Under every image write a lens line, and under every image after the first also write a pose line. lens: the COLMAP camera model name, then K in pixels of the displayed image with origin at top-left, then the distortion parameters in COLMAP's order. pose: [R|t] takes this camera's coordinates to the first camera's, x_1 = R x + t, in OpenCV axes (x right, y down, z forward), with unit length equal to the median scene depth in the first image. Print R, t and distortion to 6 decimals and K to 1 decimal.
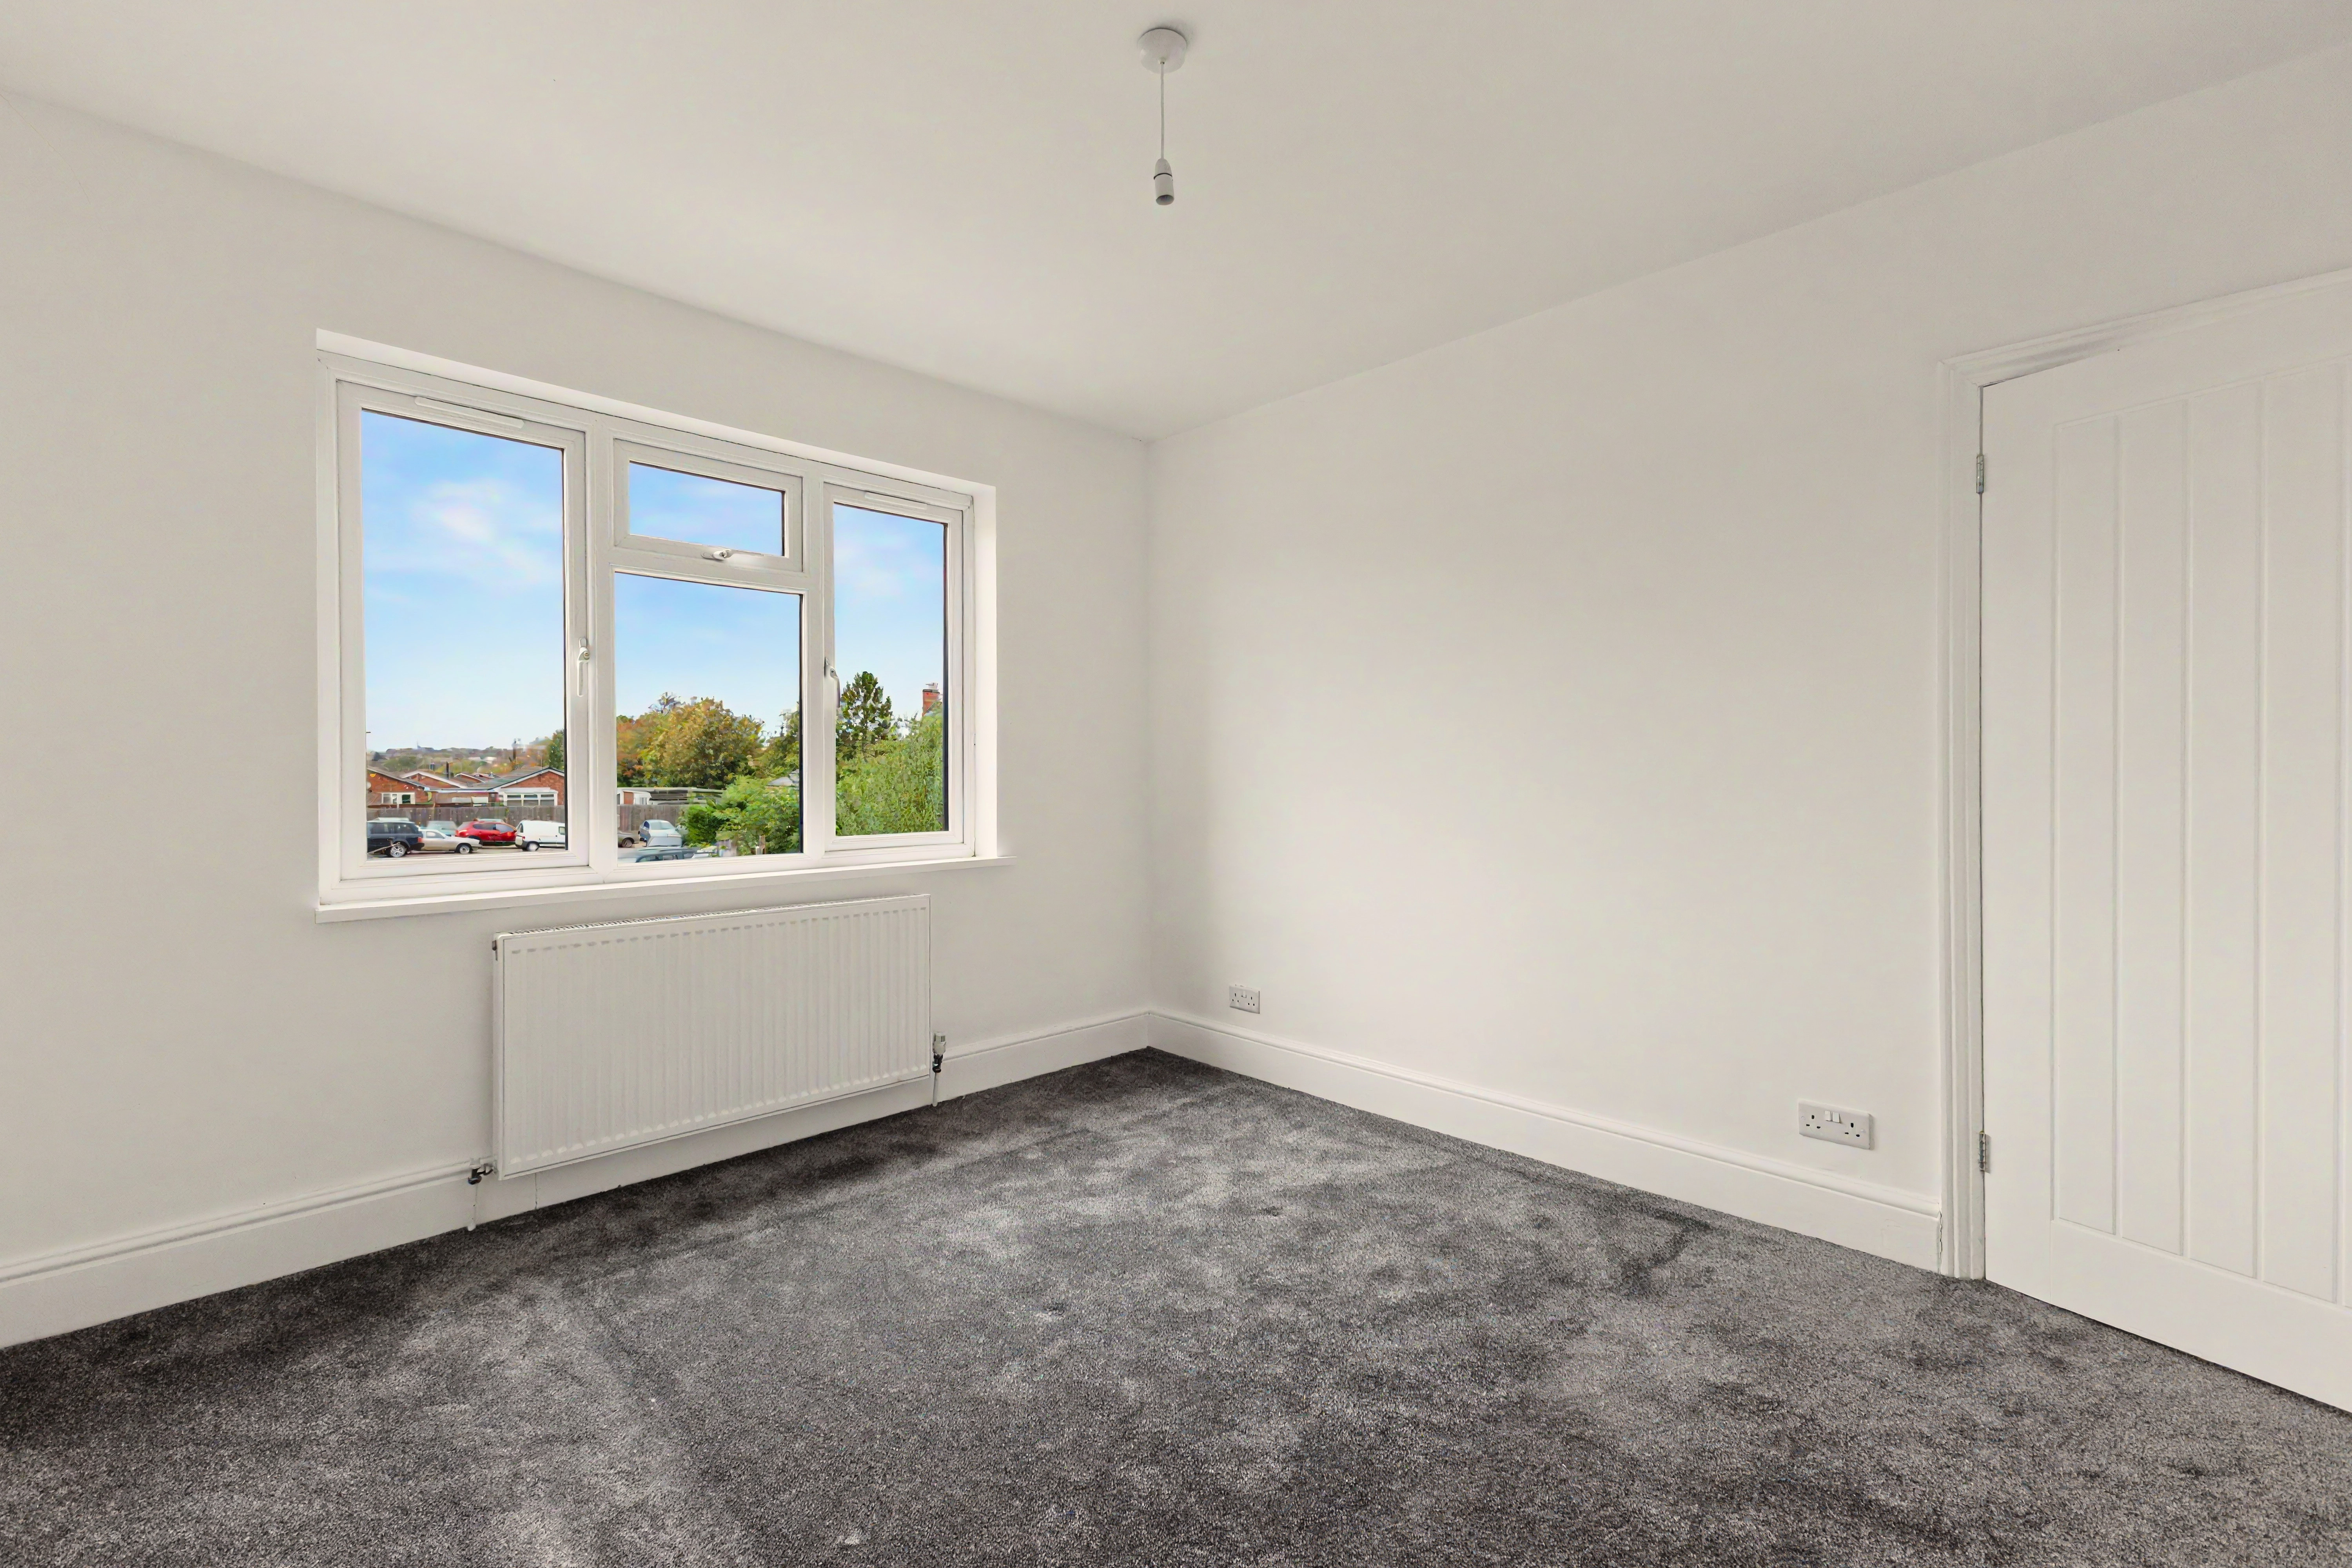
lens RADIAL K [[1023.6, 0, 1176.0], [0, 1023.6, 784.0], [0, 0, 1]] dist [0.011769, -0.008571]
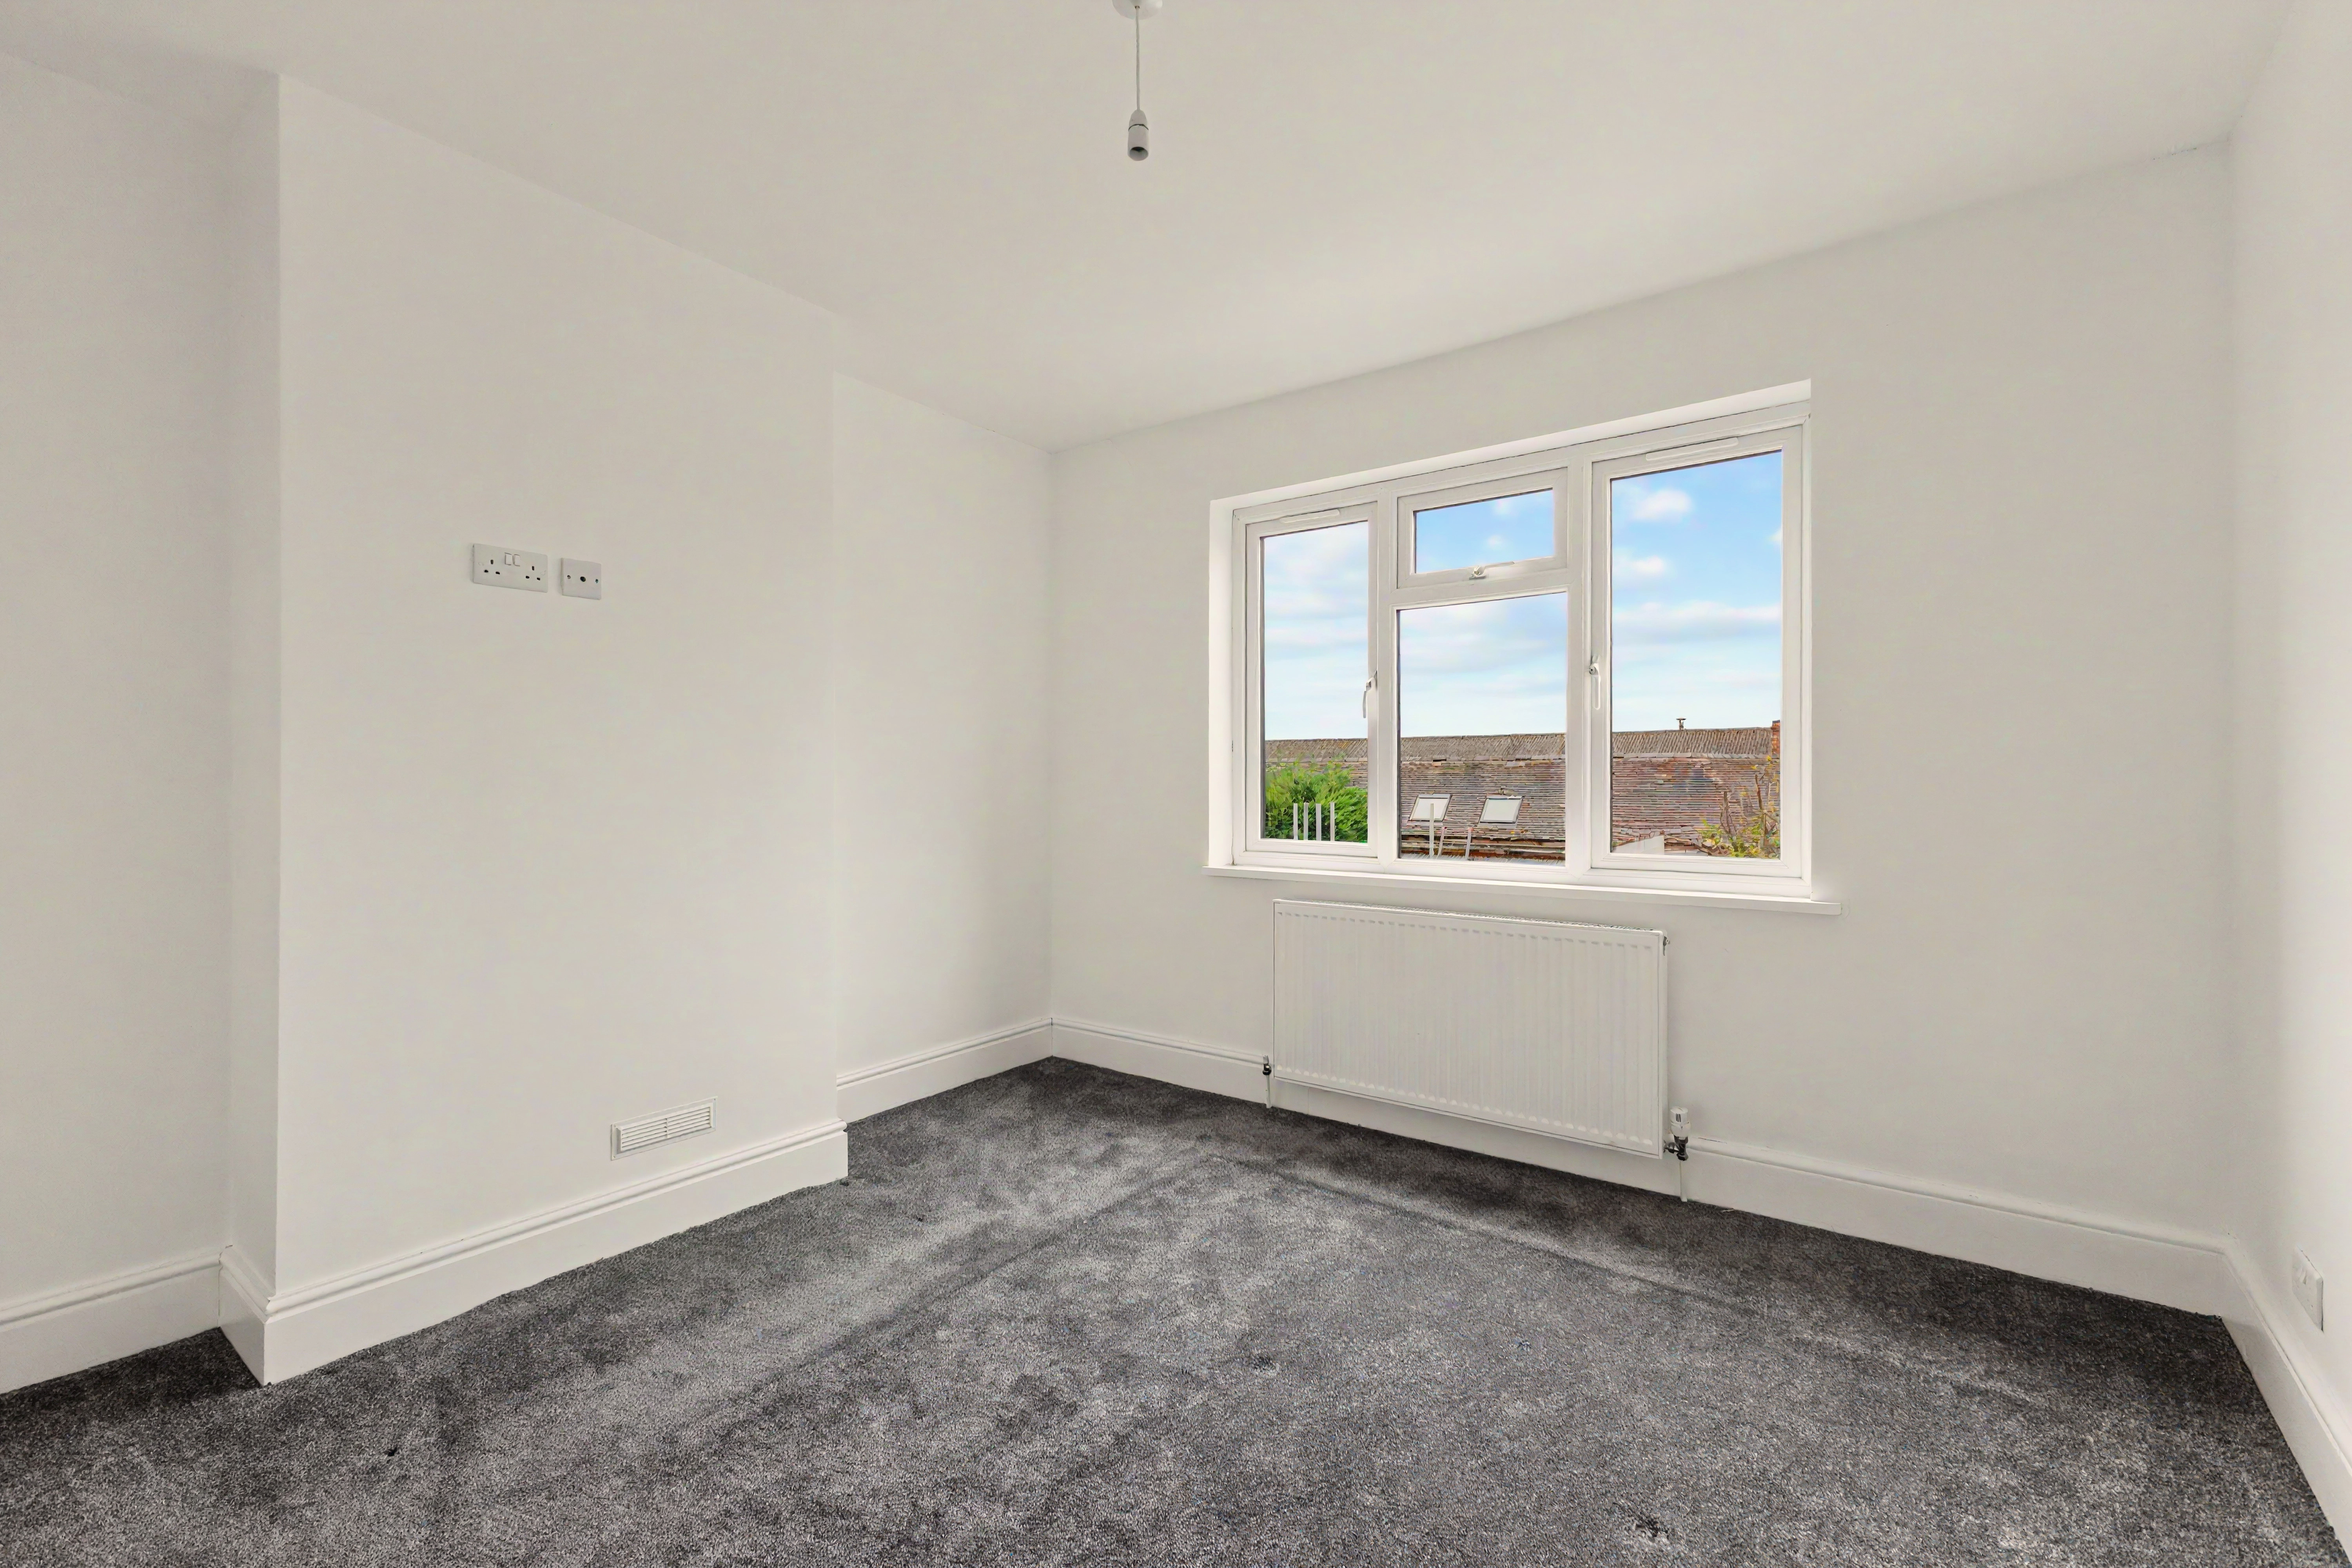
lens RADIAL K [[1023.6, 0, 1176.0], [0, 1023.6, 784.0], [0, 0, 1]] dist [0.011769, -0.008571]
pose [[0.129692, 0.003743, -0.991547, 0.468422], [-0.010503, 0.999942, 0.002401, -0.006840], [0.991499, 0.010103, 0.129724, 0.471707]]
